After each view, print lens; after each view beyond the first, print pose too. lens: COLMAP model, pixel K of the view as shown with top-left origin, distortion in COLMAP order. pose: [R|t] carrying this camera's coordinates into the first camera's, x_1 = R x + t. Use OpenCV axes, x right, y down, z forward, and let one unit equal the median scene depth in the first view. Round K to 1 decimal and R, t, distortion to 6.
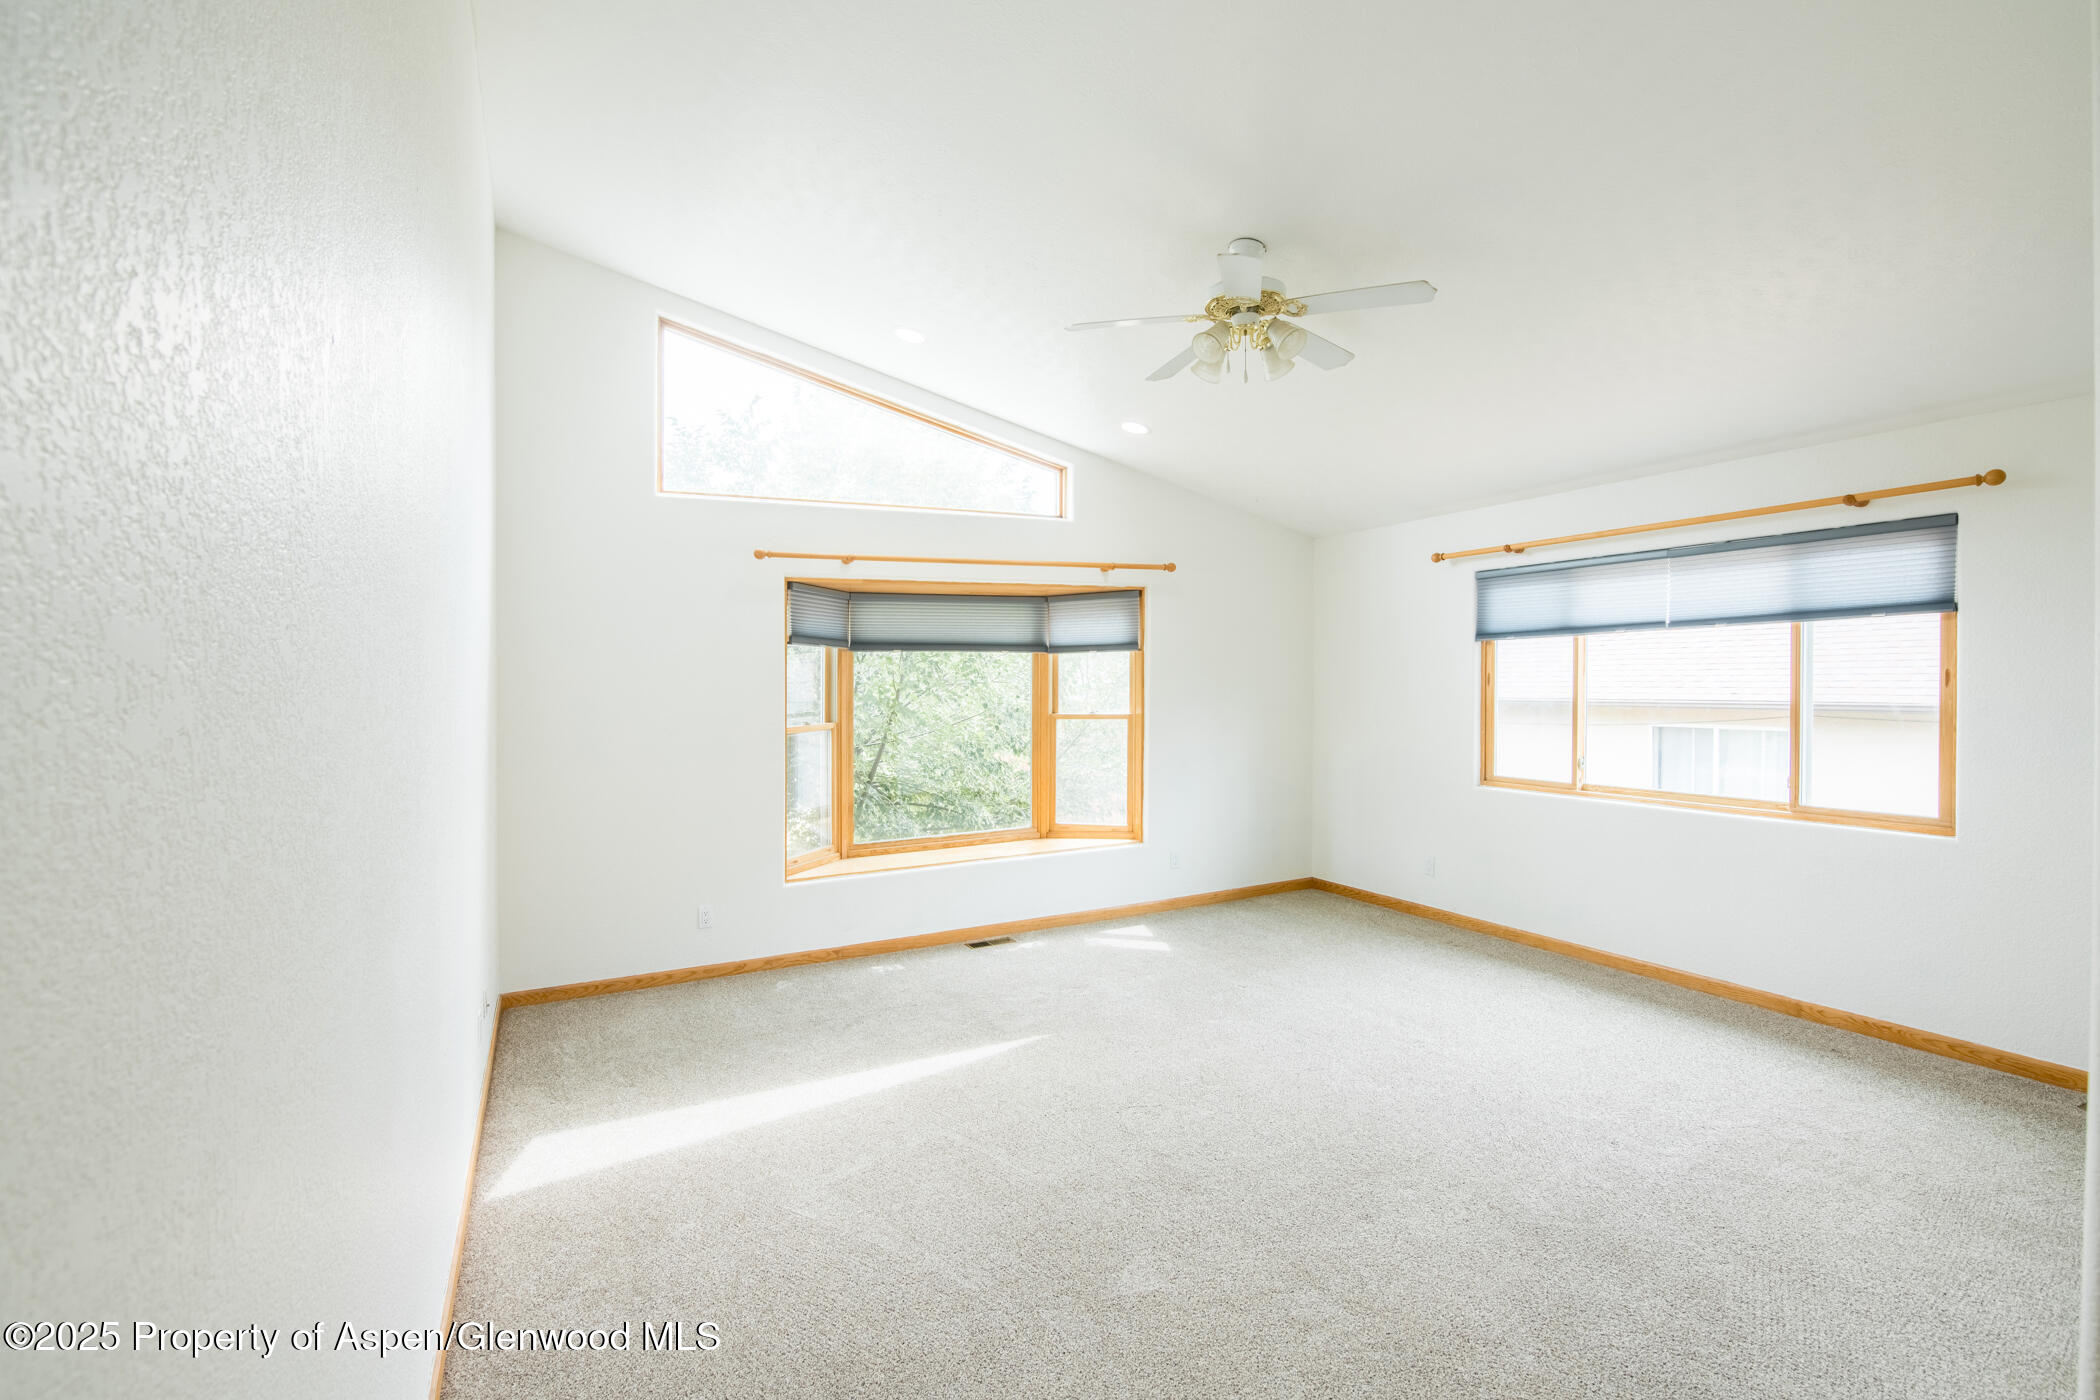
lens RADIAL K [[963.5, 0, 1062.4], [0, 963.5, 688.2], [0, 0, 1]] dist [-0.000528, 0.000001]
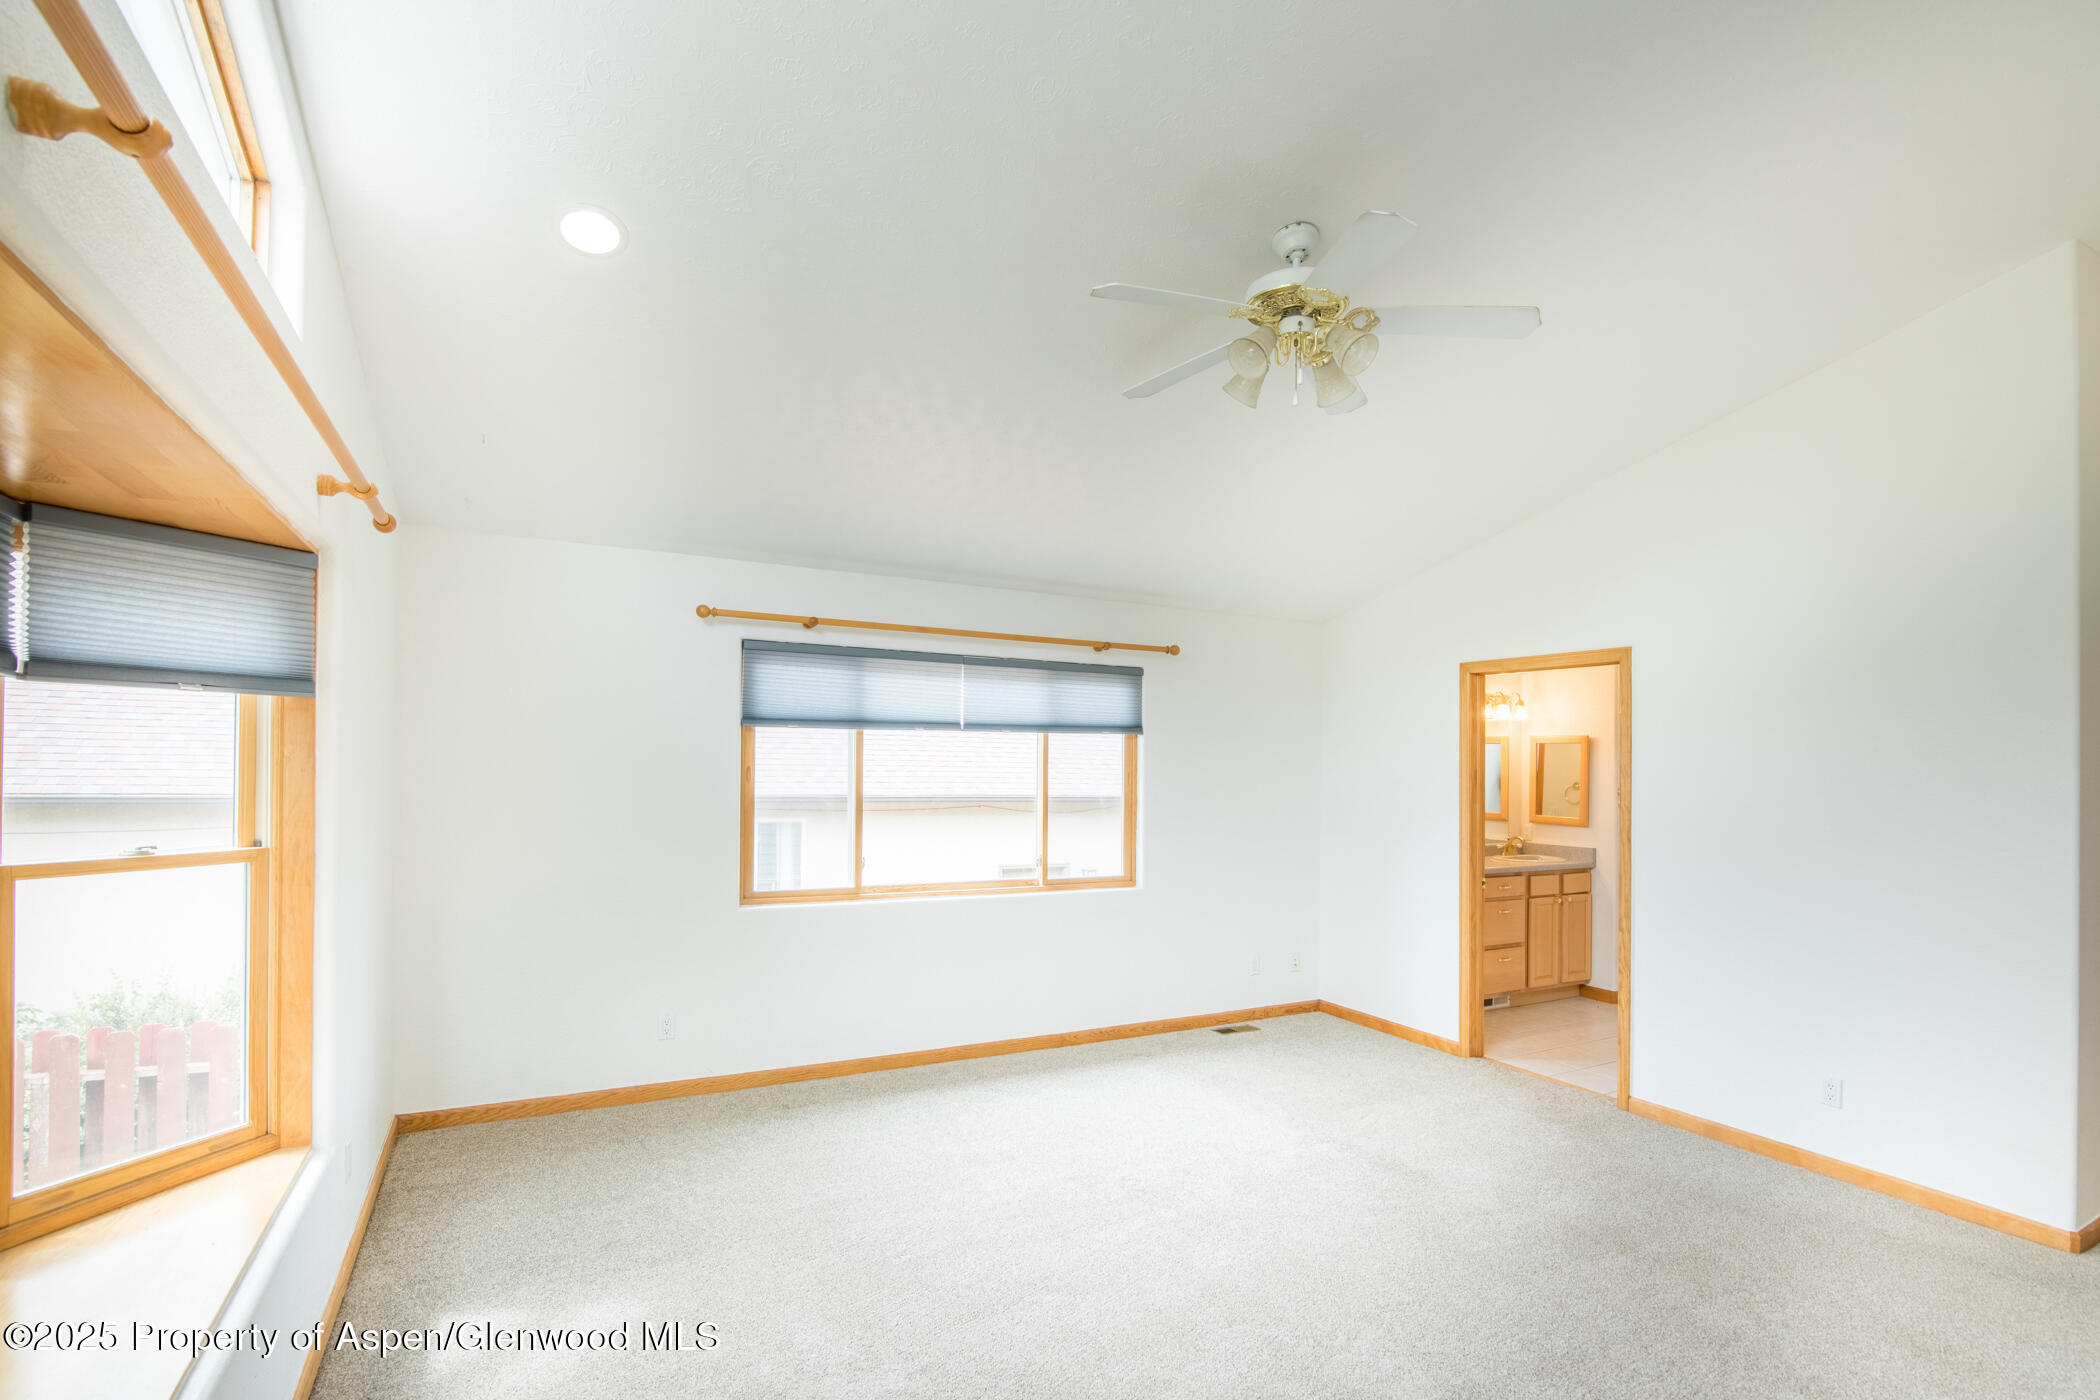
lens RADIAL K [[1003.6, 0, 1050.6], [0, 1003.6, 779.8], [0, 0, 1]] dist [-0.001278, -0.000096]
pose [[-0.009576, 0.001194, 0.999953, -0.484924], [-0.006845, 0.999976, -0.001259, -0.005247], [-0.999931, -0.006856, -0.009567, 0.905726]]
